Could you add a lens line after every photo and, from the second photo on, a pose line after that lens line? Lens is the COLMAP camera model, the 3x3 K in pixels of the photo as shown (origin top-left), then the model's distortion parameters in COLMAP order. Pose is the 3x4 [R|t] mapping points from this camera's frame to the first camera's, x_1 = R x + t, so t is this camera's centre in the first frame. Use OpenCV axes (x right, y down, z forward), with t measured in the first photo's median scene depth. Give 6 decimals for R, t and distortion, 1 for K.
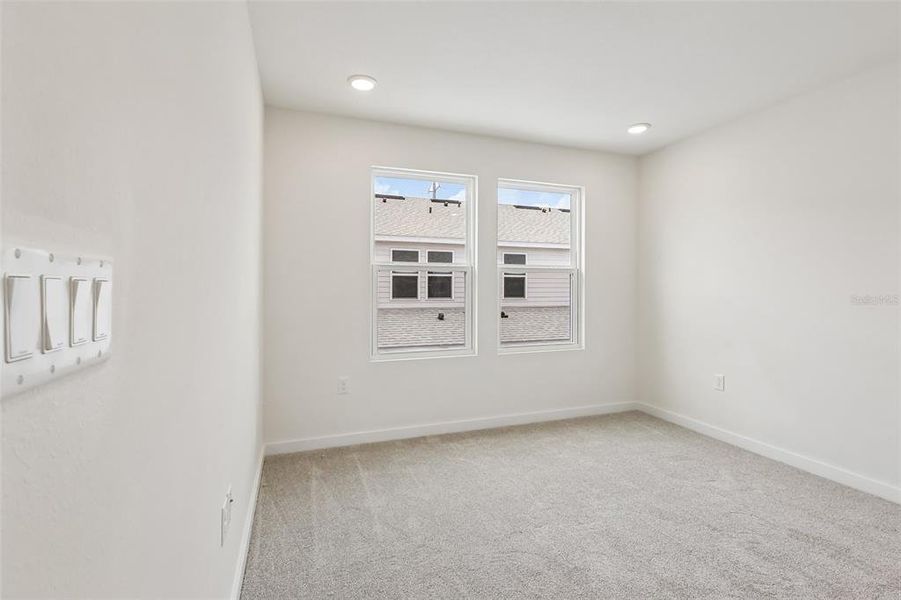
lens RADIAL K [[418.6, 0, 454.9], [0, 418.6, 287.8], [0, 0, 1]] dist [-0.000292, 0.000159]
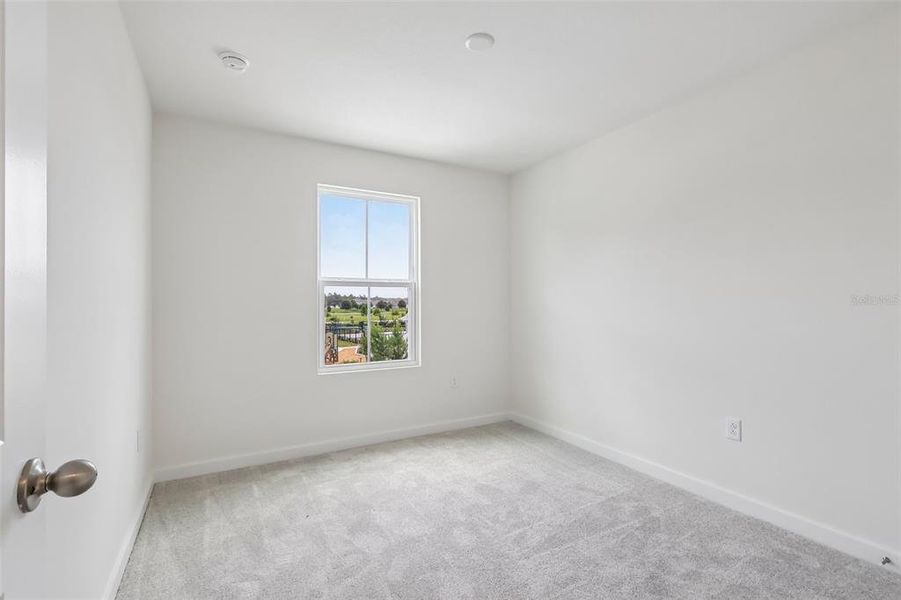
lens RADIAL K [[394.8, 0, 450.5], [0, 394.8, 300.0], [0, 0, 1]] dist [0.000850, 0.000350]
pose [[0.989939, -0.004033, 0.141440, 0.506303], [0.004989, 0.999967, -0.006403, 0.002008], [-0.141410, 0.007044, 0.989926, 0.184509]]
